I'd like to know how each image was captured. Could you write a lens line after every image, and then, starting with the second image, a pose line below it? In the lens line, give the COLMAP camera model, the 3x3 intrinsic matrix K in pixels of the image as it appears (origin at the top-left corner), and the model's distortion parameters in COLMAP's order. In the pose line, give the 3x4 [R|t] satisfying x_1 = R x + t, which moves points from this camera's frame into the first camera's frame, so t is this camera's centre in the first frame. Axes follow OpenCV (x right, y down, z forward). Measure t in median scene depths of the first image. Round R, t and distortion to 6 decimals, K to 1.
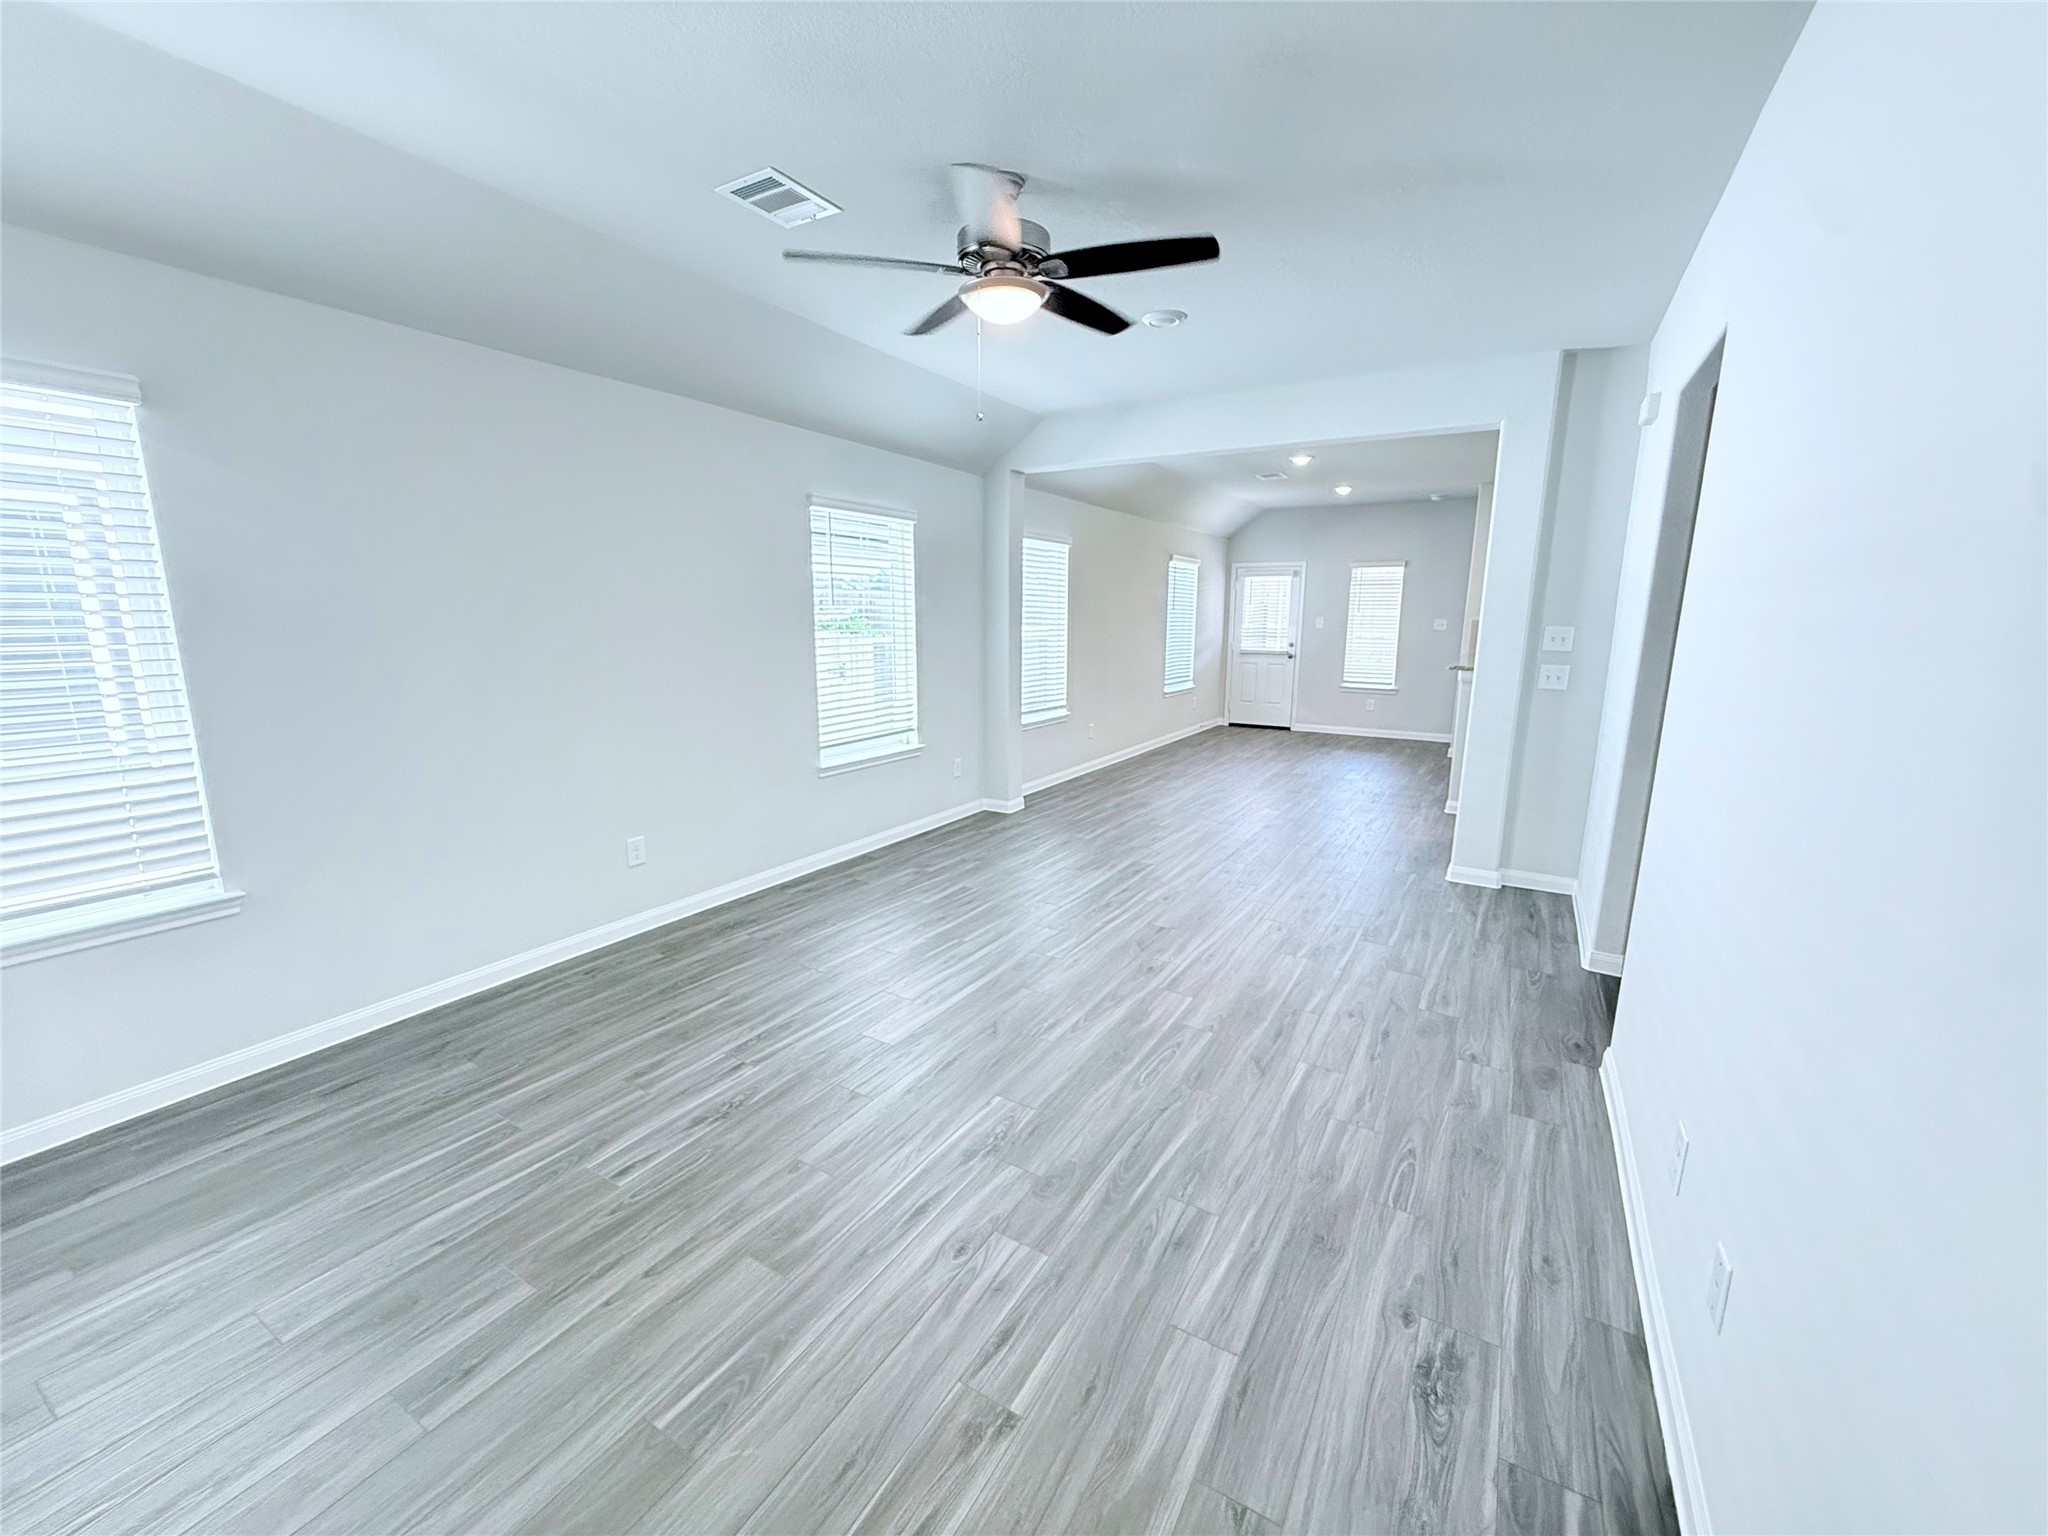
lens RADIAL K [[828.6, 0, 1031.7], [0, 828.6, 759.3], [0, 0, 1]] dist [0.002002, 0.000026]
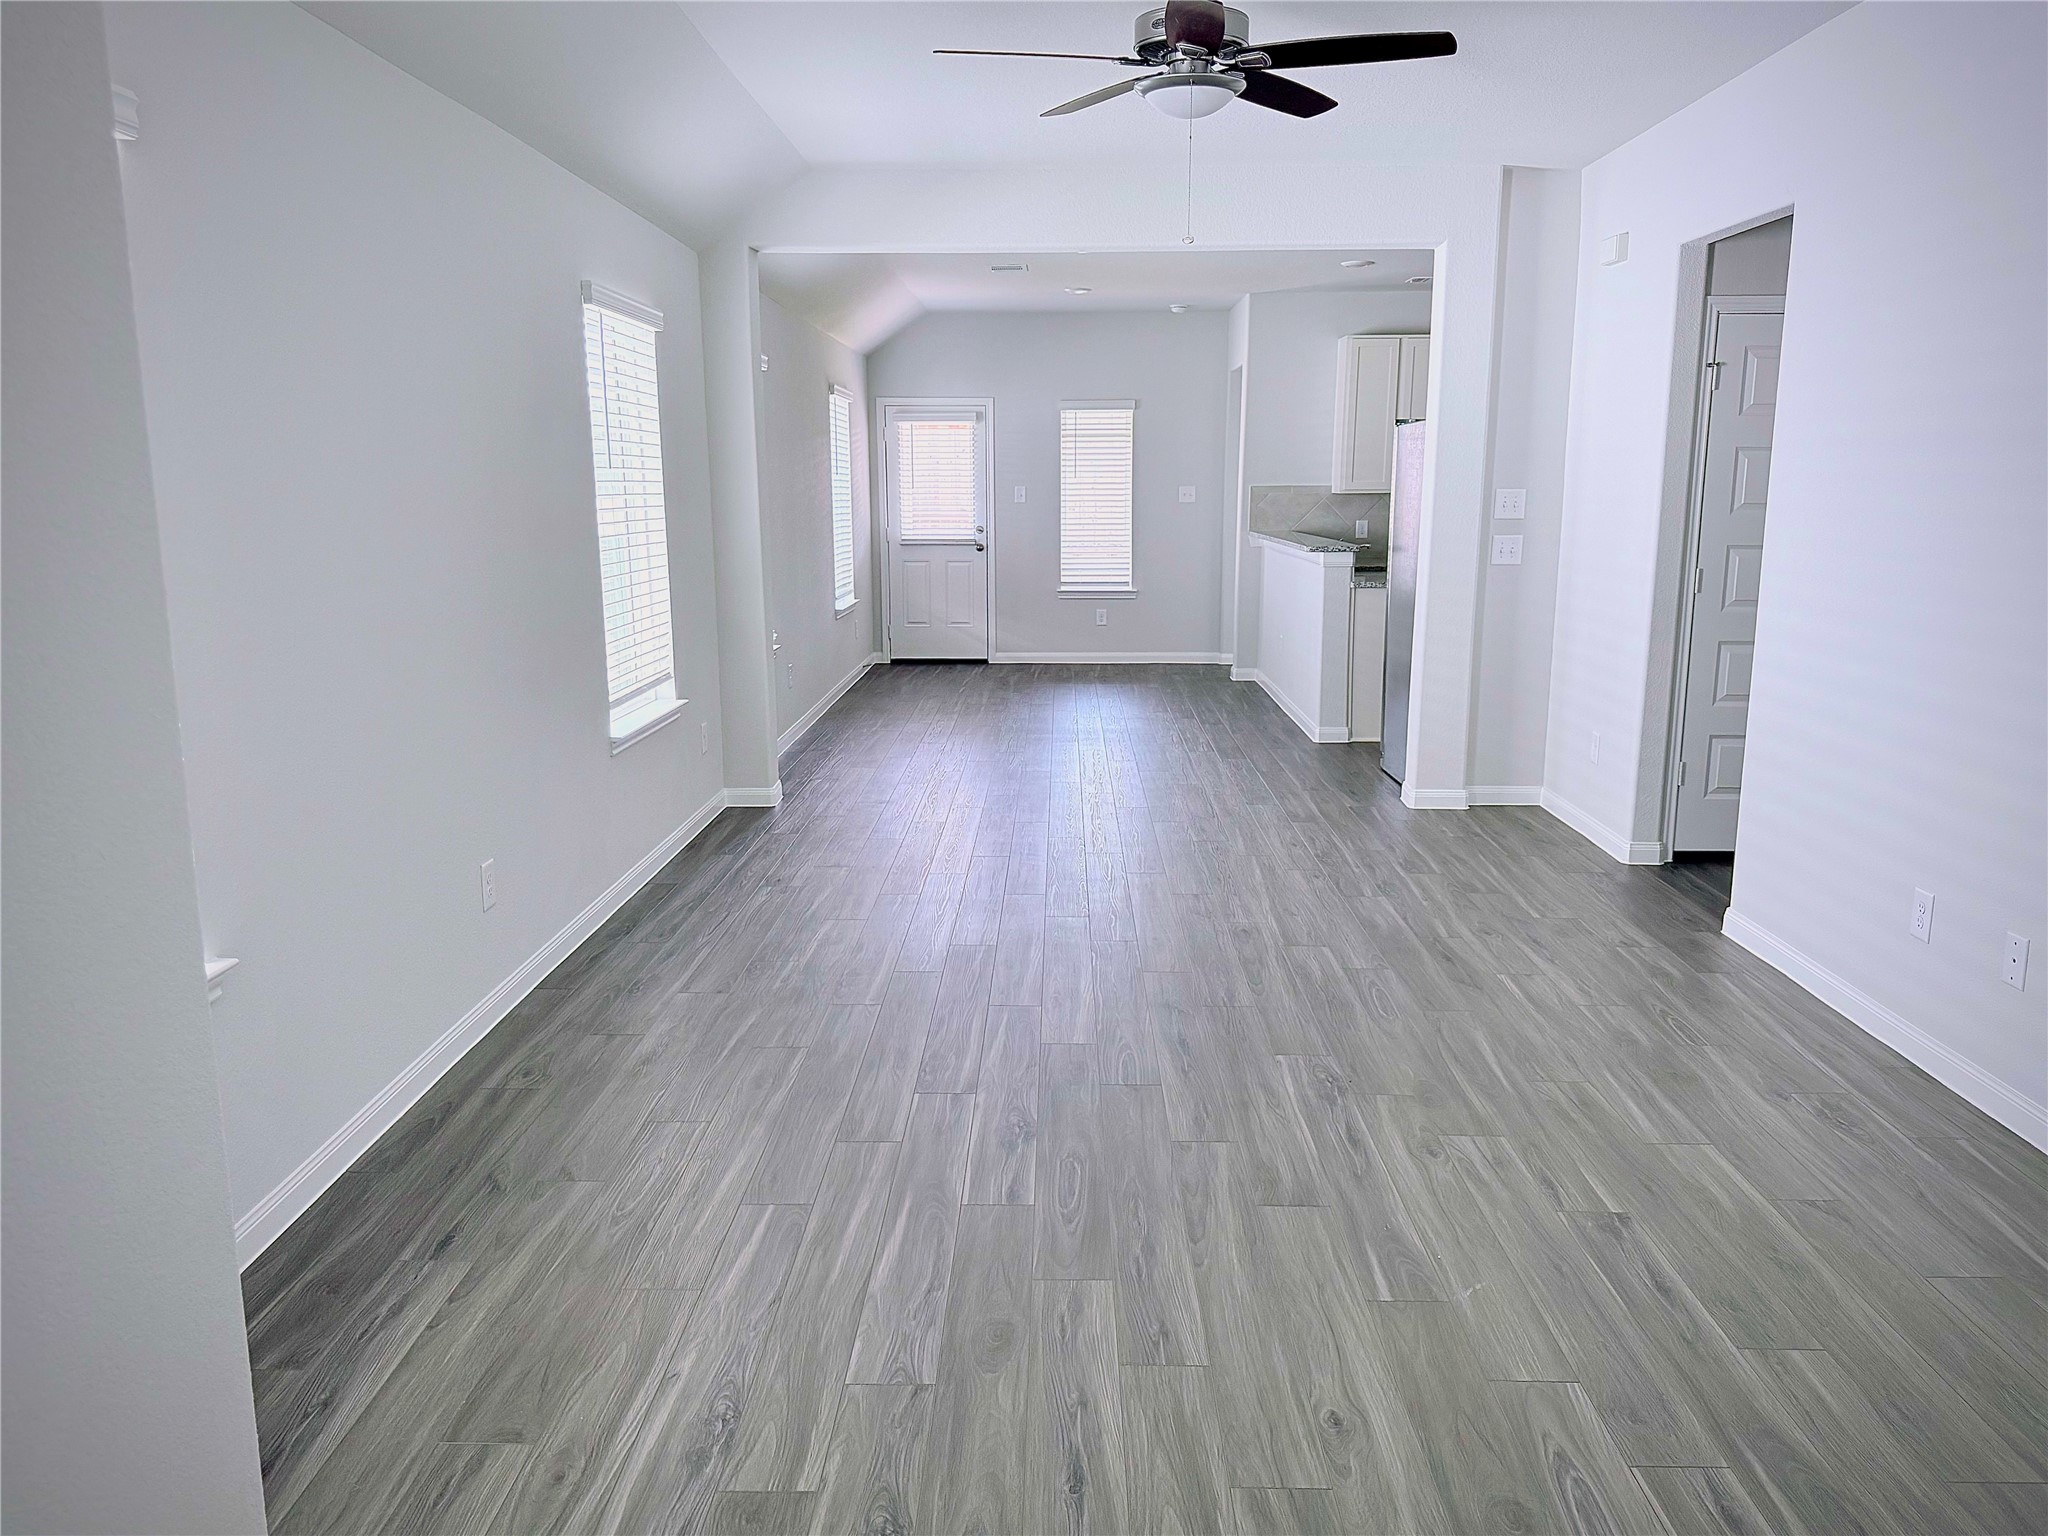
lens RADIAL K [[1586.4, 0, 1028.2], [0, 1586.4, 772.3], [0, 0, 1]] dist [0.033086, -0.023926]
pose [[0.863494, -0.098296, 0.494688, -0.845522], [0.095429, 0.994950, 0.031125, 0.040229], [-0.495249, 0.020331, 0.868513, -0.224043]]
